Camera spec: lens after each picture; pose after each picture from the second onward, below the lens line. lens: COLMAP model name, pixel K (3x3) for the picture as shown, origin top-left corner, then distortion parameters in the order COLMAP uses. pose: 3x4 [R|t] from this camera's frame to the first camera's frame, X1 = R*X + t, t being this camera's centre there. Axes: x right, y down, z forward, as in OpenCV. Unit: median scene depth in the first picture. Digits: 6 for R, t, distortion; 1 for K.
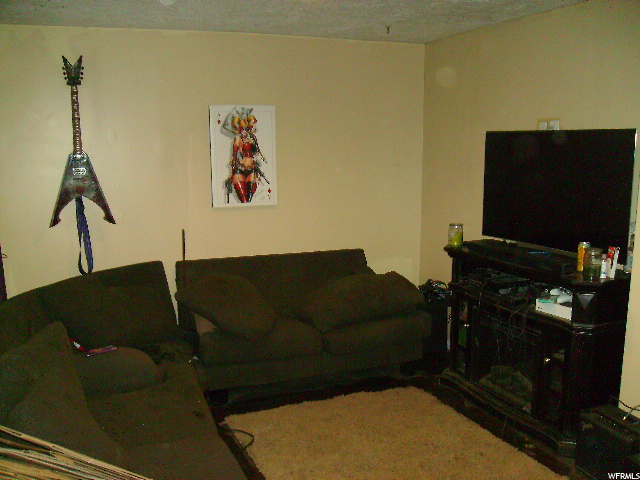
lens RADIAL K [[663.2, 0, 319.2], [0, 663.2, 237.3], [0, 0, 1]] dist [0.003705, 0.000000]
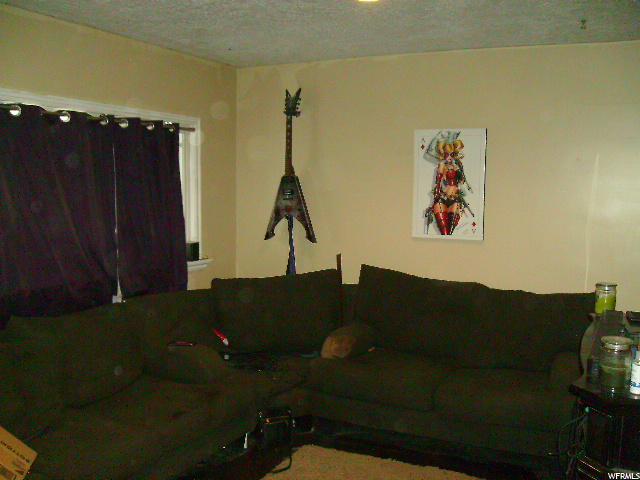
lens RADIAL K [[663.2, 0, 319.2], [0, 663.2, 243.1], [0, 0, 1]] dist [0.003705, 0.000000]
pose [[0.701178, 0.091666, -0.707069, 0.419331], [-0.125180, 0.992124, 0.004484, -0.023661], [0.701911, 0.085366, 0.707130, 0.236535]]
